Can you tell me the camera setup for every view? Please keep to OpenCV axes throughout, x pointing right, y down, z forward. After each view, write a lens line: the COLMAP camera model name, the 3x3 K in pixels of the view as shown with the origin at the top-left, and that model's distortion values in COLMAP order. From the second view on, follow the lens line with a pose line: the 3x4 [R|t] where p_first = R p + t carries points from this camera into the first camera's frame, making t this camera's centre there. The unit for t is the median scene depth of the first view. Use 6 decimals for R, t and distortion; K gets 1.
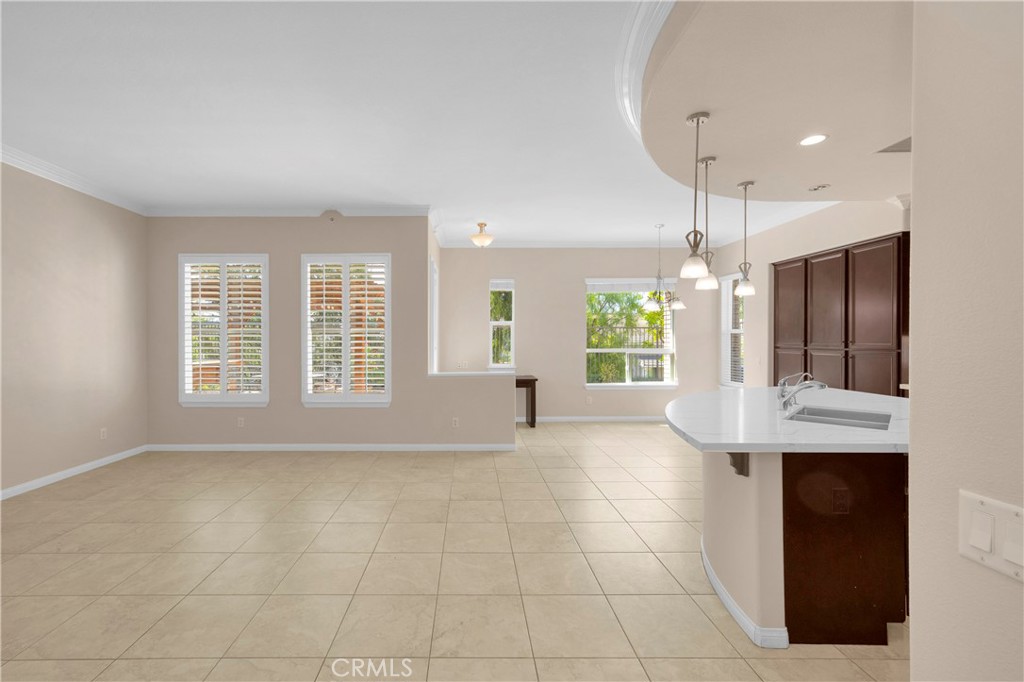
lens RADIAL K [[420.6, 0, 472.1], [0, 420.6, 343.7], [0, 0, 1]] dist [0.002081, 0.000830]
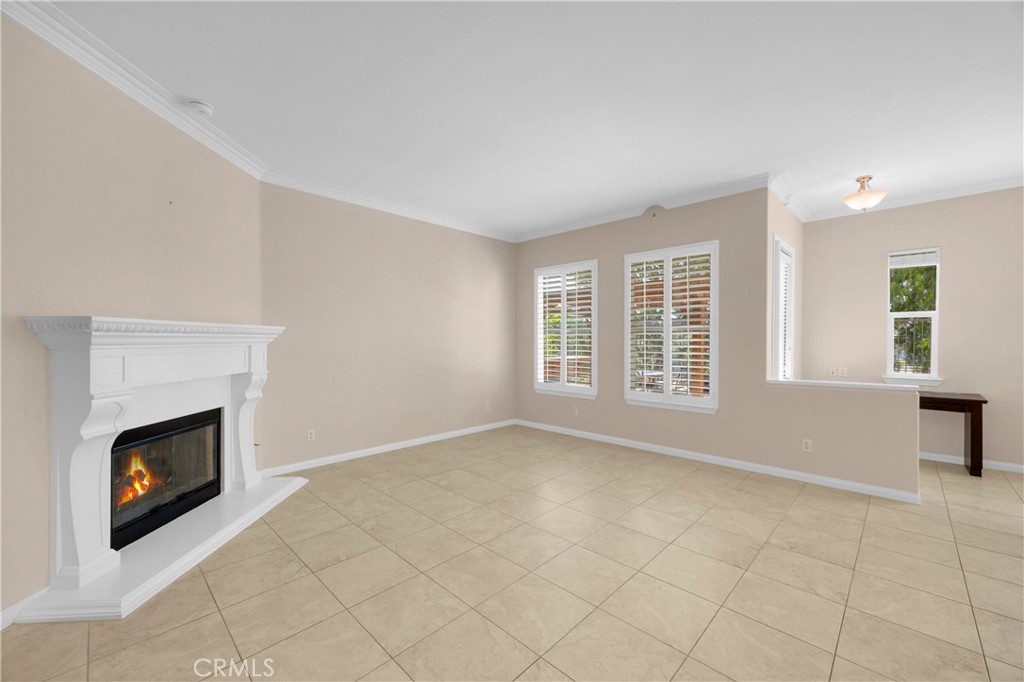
lens RADIAL K [[407.0, 0, 512.0], [0, 407.0, 341.0], [0, 0, 1]] dist [0.000011, 0.000441]
pose [[0.718275, 0.001743, -0.695757, 0.092625], [-0.007315, 0.999961, -0.005047, 0.004882], [0.695721, 0.008714, 0.718260, 0.093704]]
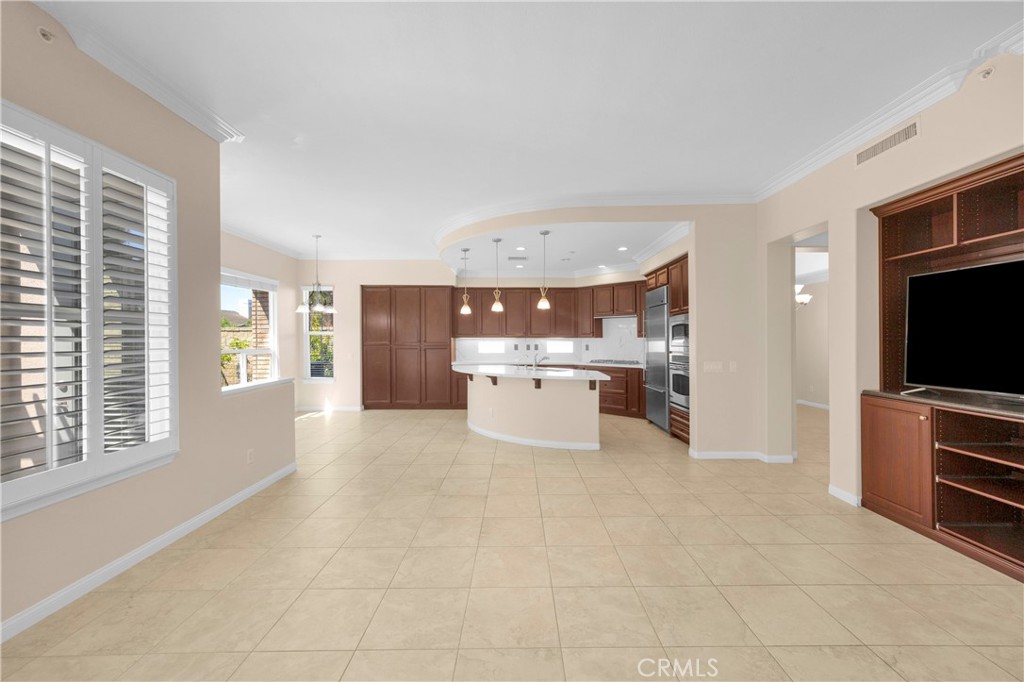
lens RADIAL K [[417.1, 0, 512.0], [0, 417.1, 341.0], [0, 0, 1]] dist [0.002722, 0.000817]
pose [[0.000274, 0.001256, 0.999999, -0.743330], [0.012528, 0.999921, -0.001259, 0.001109], [-0.999921, 0.012529, 0.000258, 0.566987]]
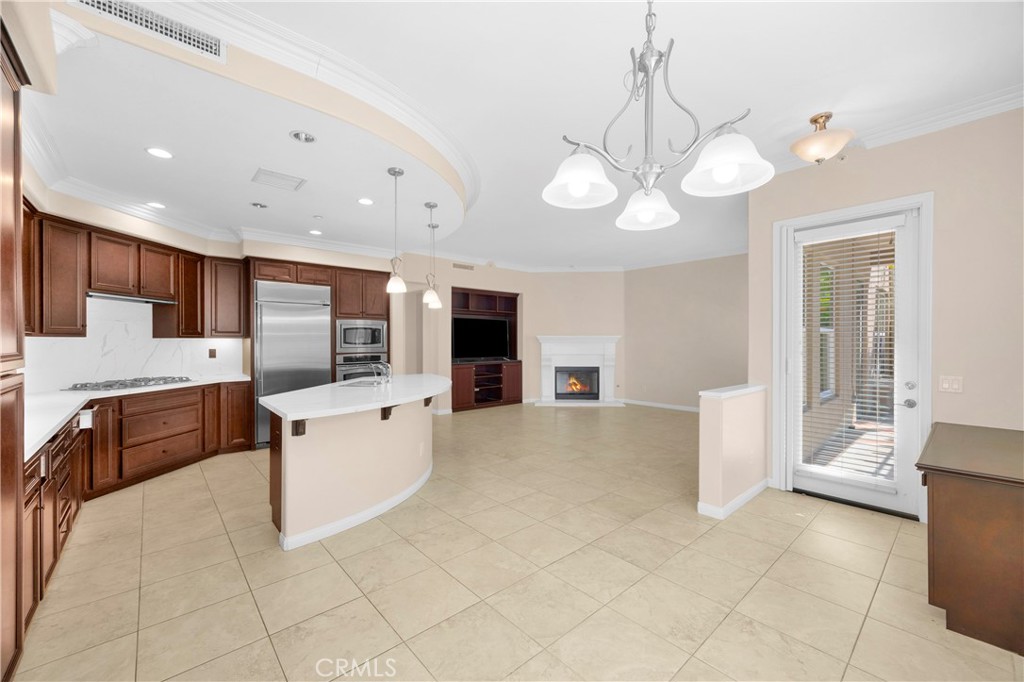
lens RADIAL K [[417.1, 0, 512.0], [0, 417.1, 341.0], [0, 0, 1]] dist [0.002722, 0.000817]
pose [[-0.740736, 0.001755, -0.671794, 0.762384], [-0.007405, 0.999915, 0.010777, -0.015934], [0.671755, 0.012958, -0.740660, 1.298404]]
